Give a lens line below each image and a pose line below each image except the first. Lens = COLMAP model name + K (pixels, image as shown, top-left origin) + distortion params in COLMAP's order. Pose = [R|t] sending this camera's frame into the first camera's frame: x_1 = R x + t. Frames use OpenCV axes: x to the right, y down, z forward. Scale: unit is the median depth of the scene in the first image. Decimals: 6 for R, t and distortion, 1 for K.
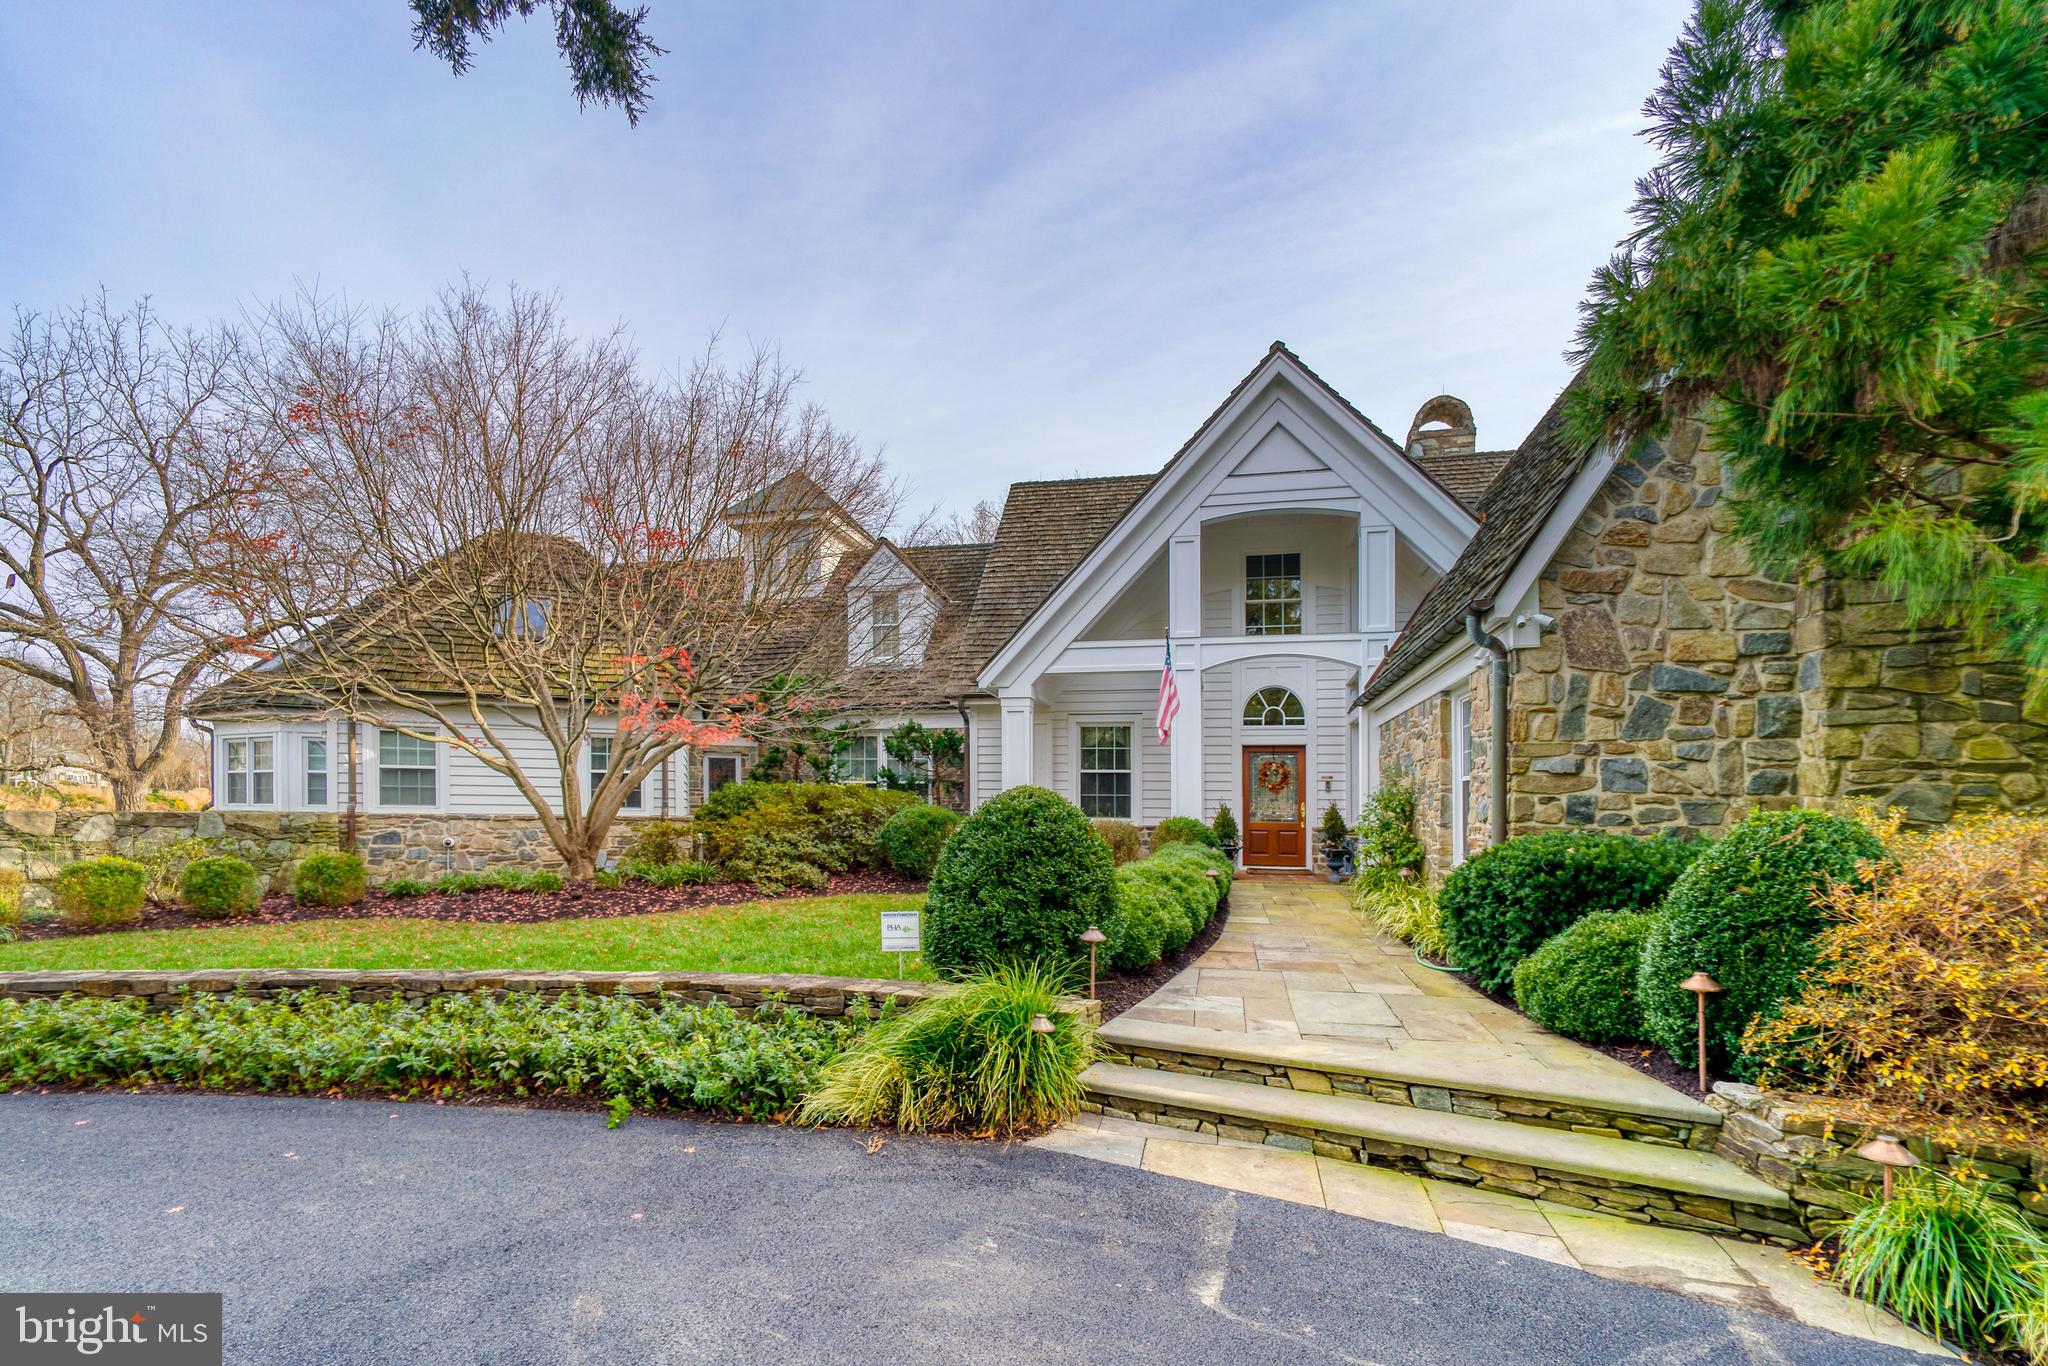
lens RADIAL K [[945.1, 0, 1020.6], [0, 945.1, 809.0], [0, 0, 1]] dist [0.000525, 0.000027]
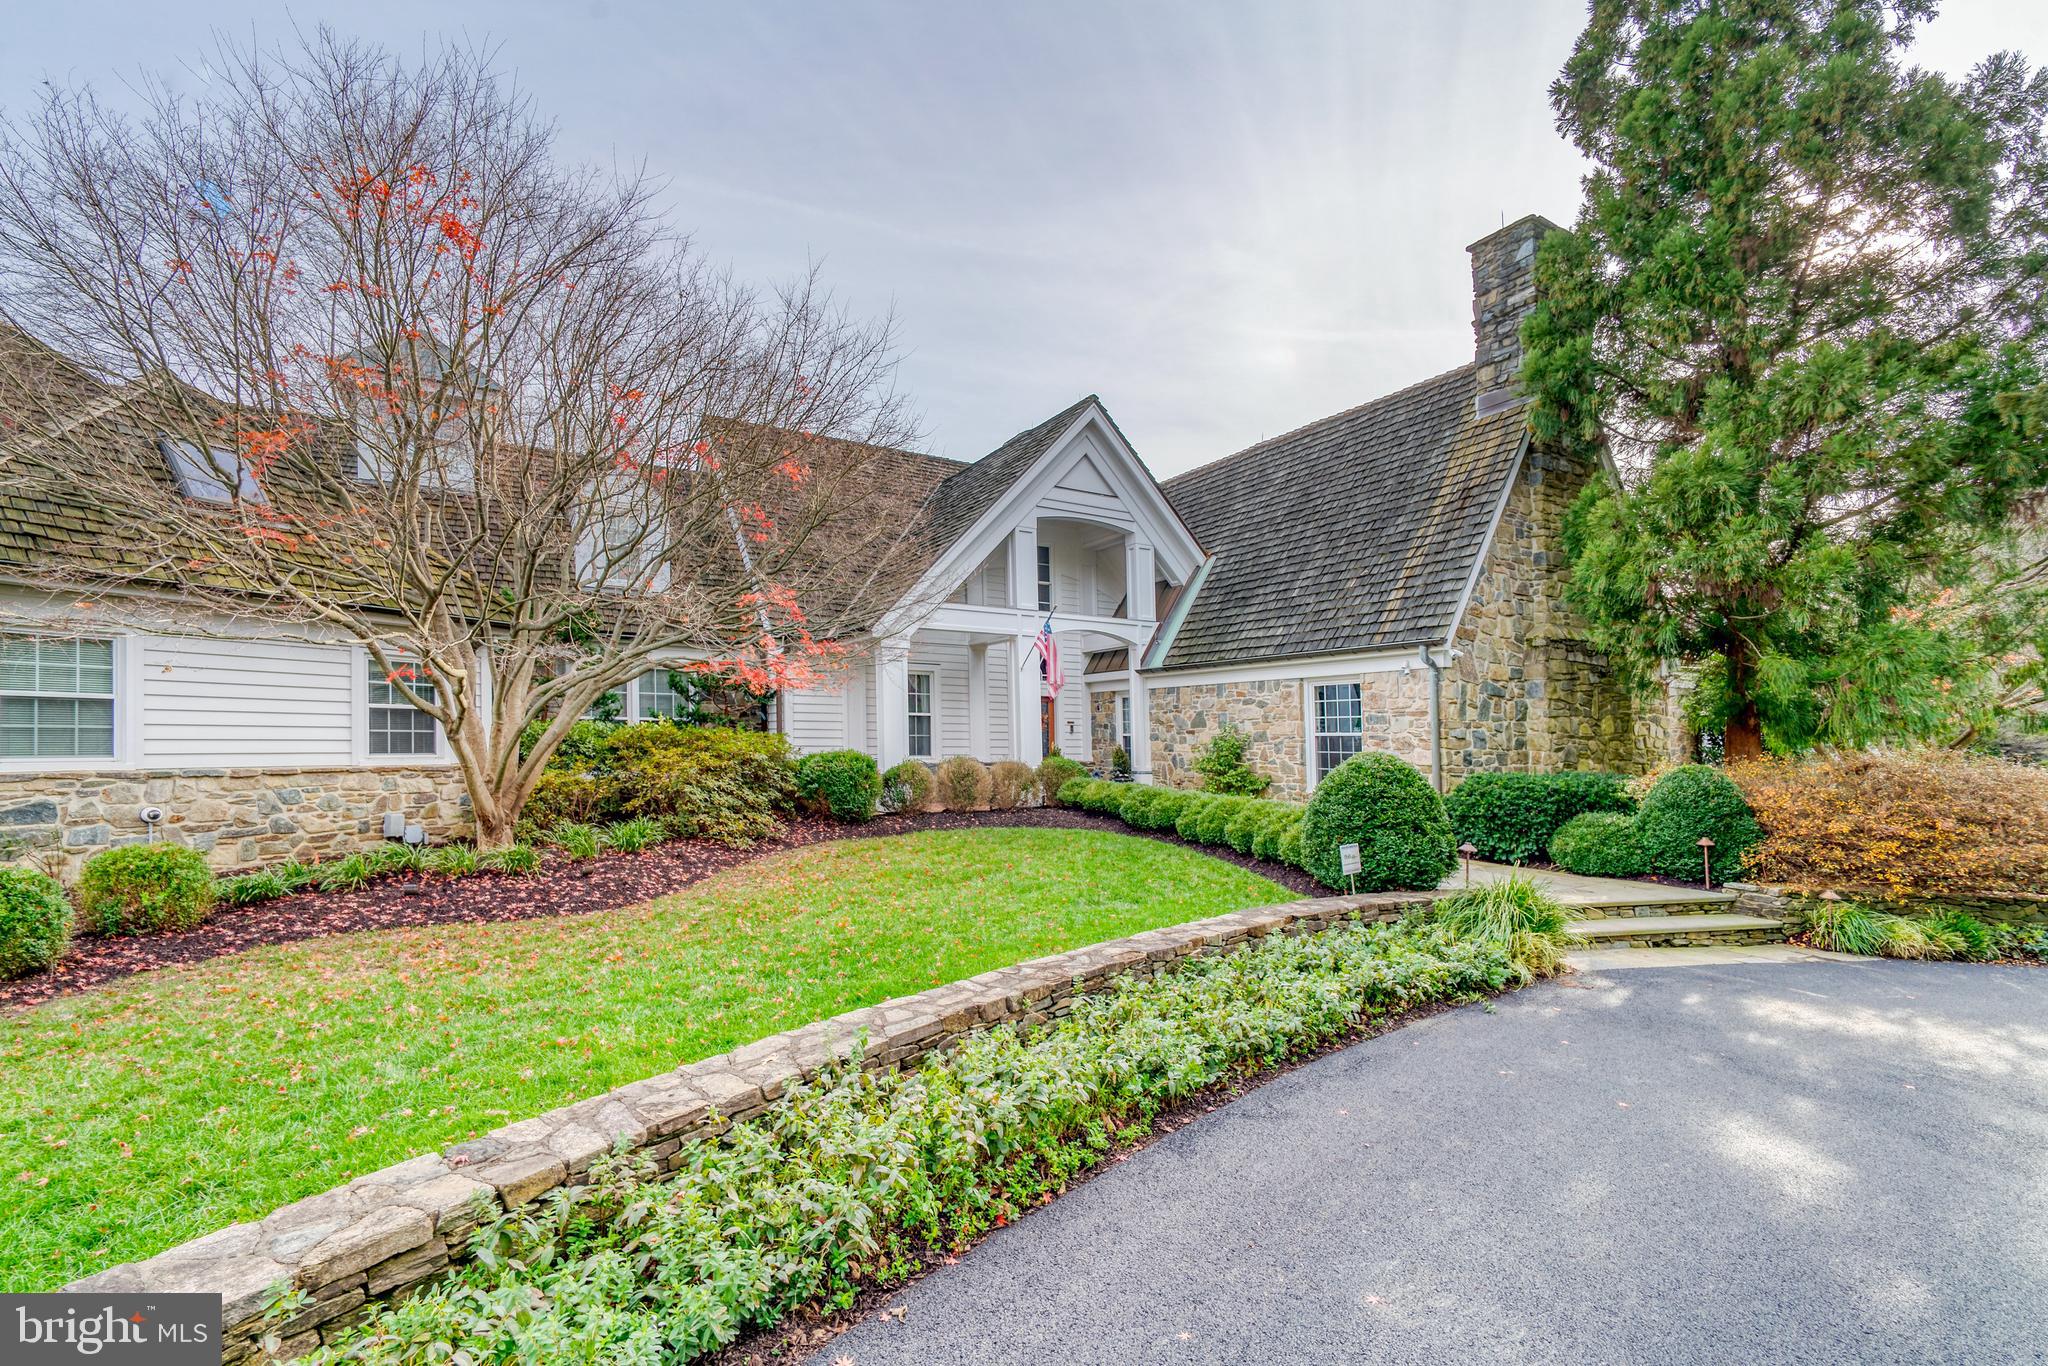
lens RADIAL K [[895.6, 0, 1024.0], [0, 895.6, 683.0], [0, 0, 1]] dist [0.001007, 0.000033]
pose [[0.734314, 0.038235, 0.677732, -0.612224], [-0.003963, 0.998637, -0.052045, -0.025460], [-0.678799, 0.035532, 0.733464, 0.155842]]
